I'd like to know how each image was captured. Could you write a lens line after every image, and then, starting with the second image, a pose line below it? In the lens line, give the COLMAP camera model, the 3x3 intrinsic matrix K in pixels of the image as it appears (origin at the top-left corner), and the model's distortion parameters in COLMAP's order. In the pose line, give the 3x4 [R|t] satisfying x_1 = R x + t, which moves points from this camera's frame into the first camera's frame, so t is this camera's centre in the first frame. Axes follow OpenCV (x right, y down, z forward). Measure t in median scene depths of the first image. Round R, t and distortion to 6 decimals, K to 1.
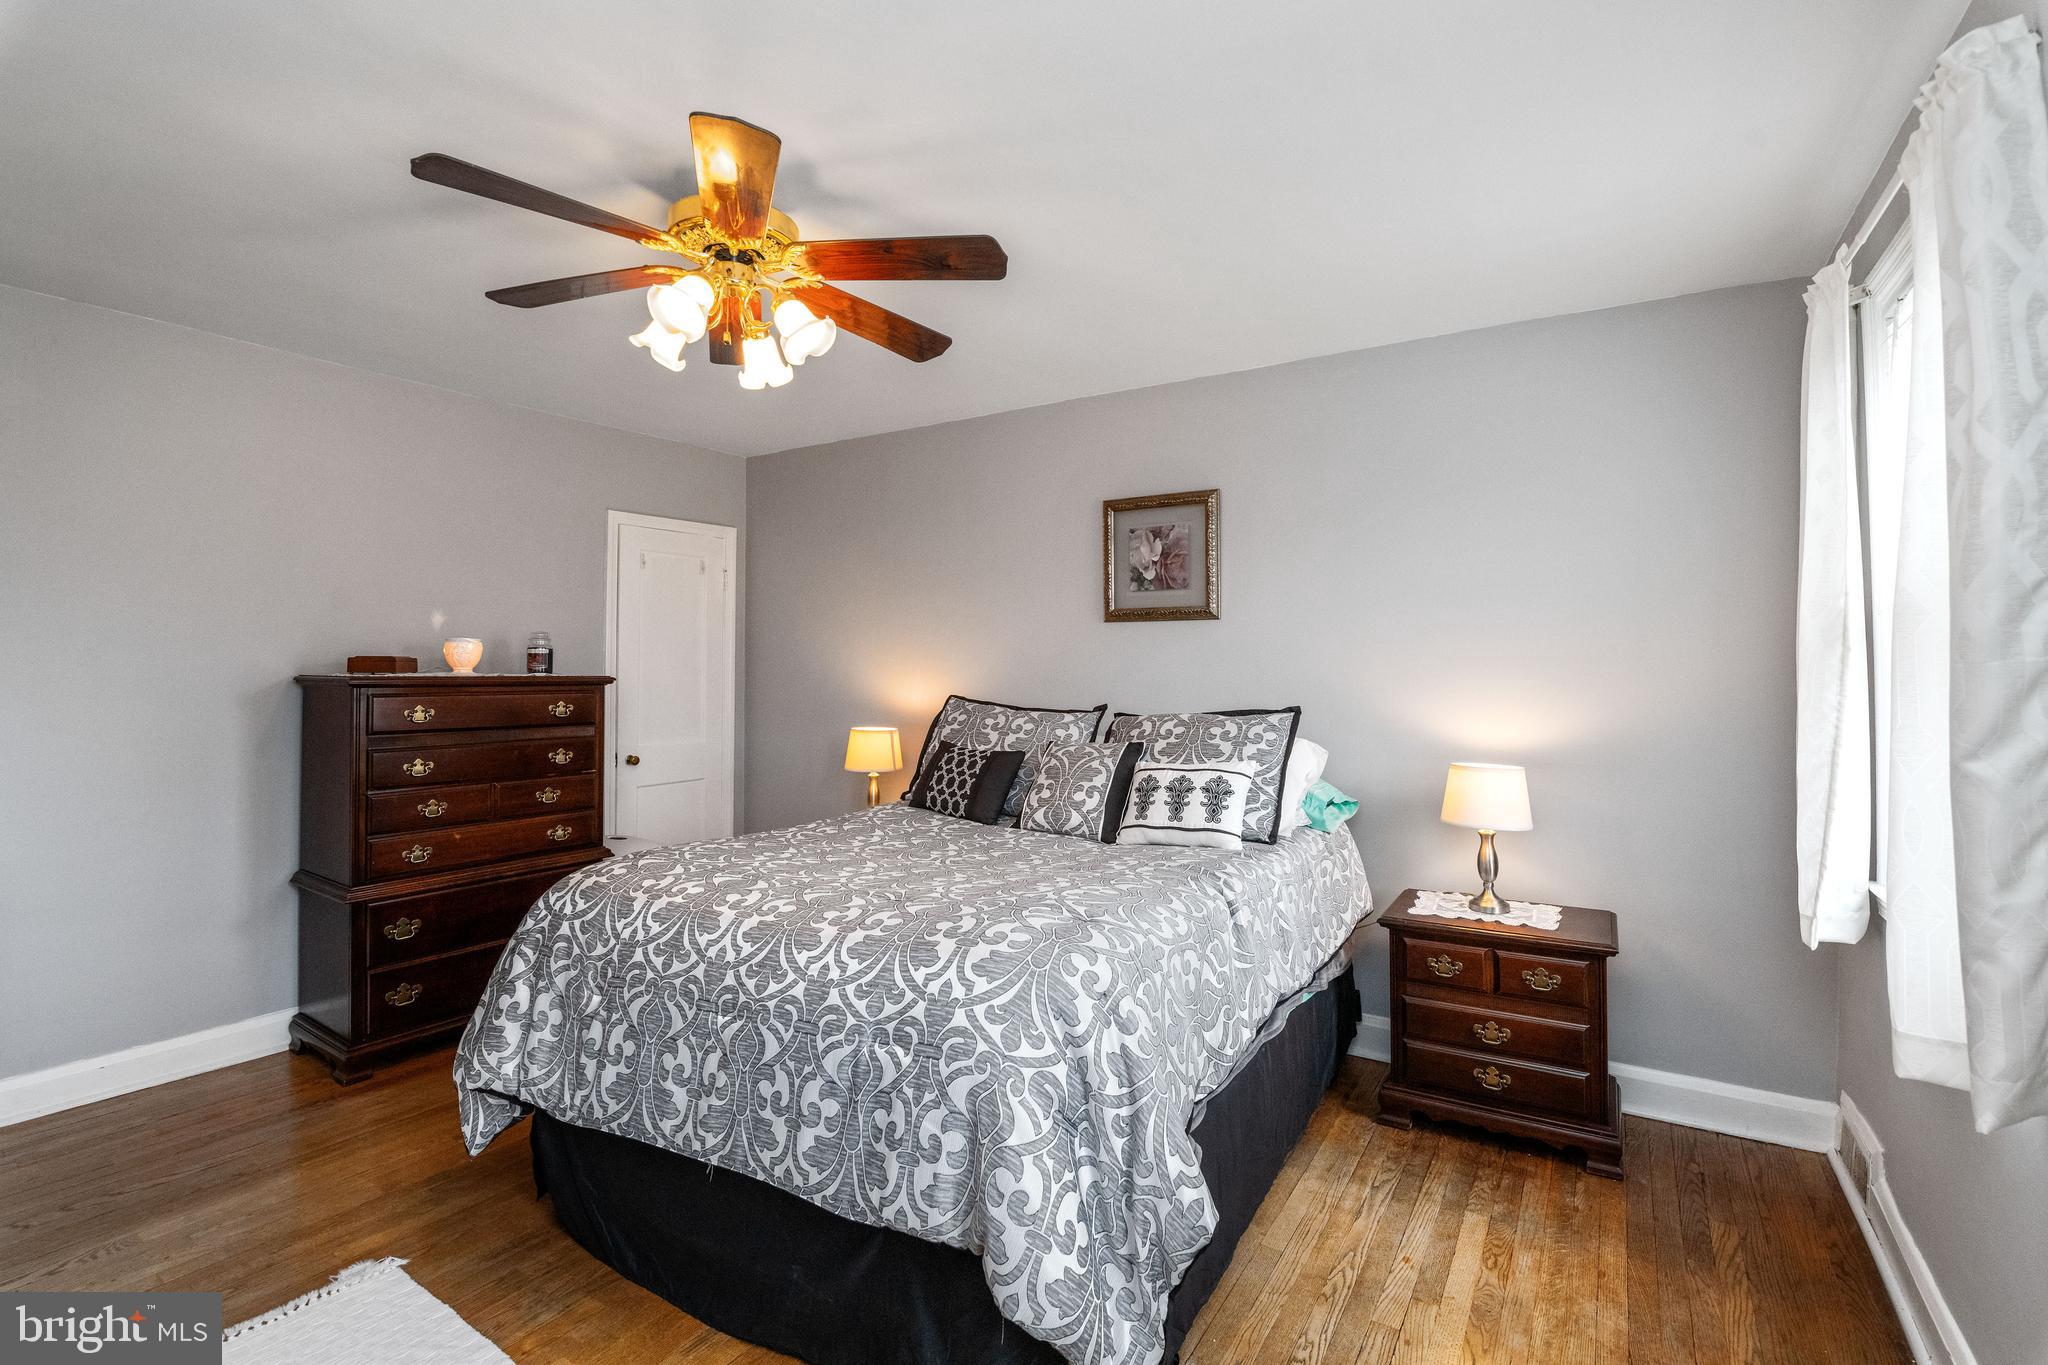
lens RADIAL K [[892.9, 0, 1029.1], [0, 892.9, 667.3], [0, 0, 1]] dist [-0.004604, -0.001201]
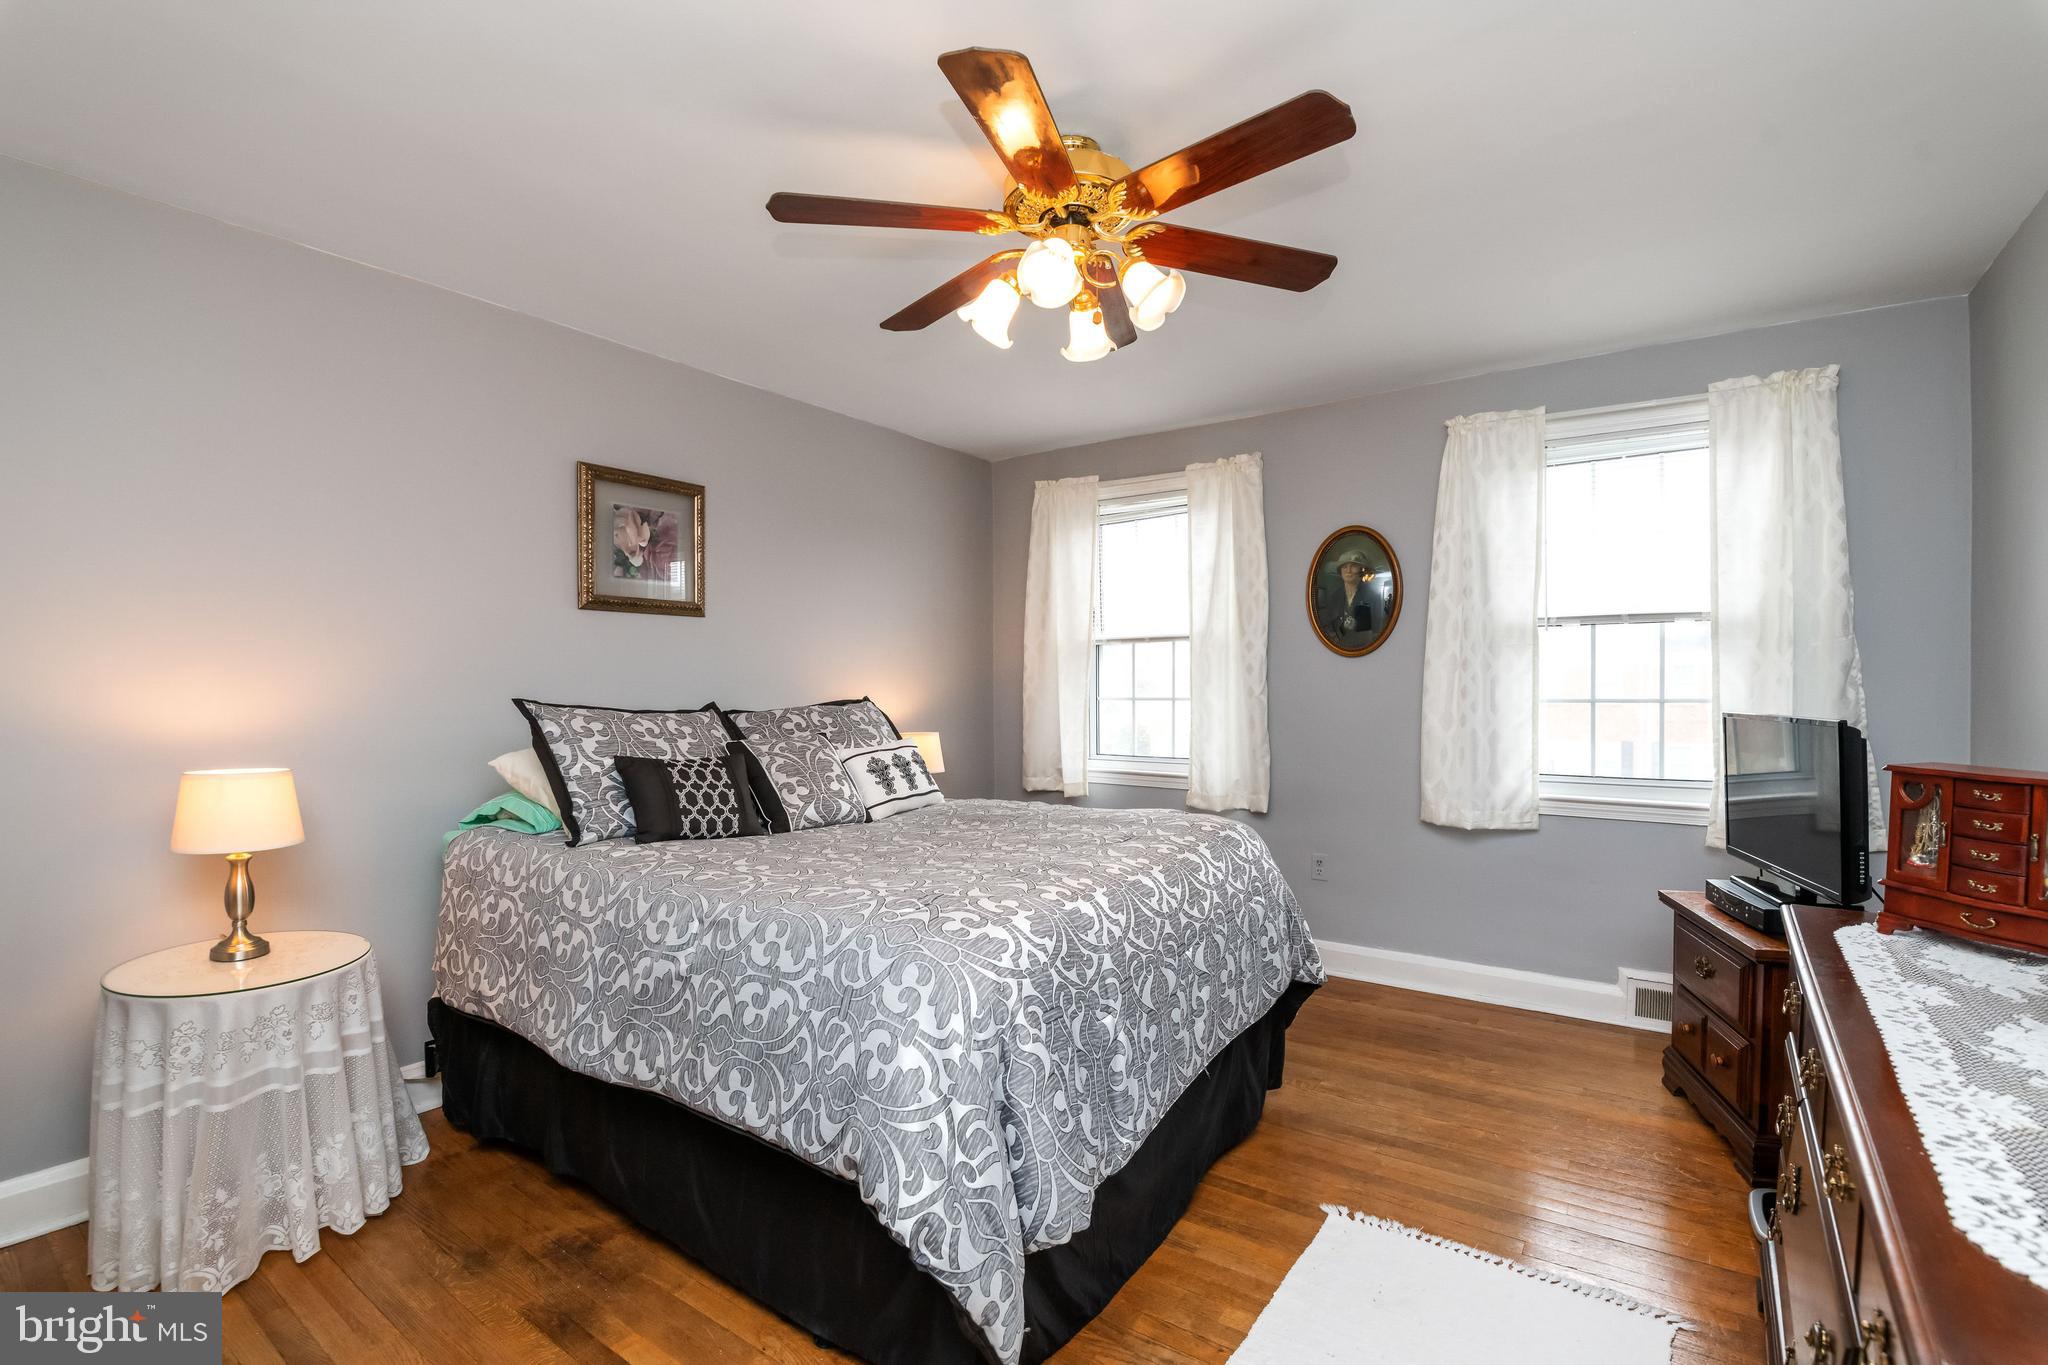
lens RADIAL K [[892.9, 0, 1023.0], [0, 892.9, 680.2], [0, 0, 1]] dist [-0.004604, -0.001201]
pose [[0.084195, -0.009908, 0.996400, -0.967816], [-0.000805, 0.999950, 0.010011, 0.011200], [-0.996449, -0.001645, 0.084183, 0.699824]]
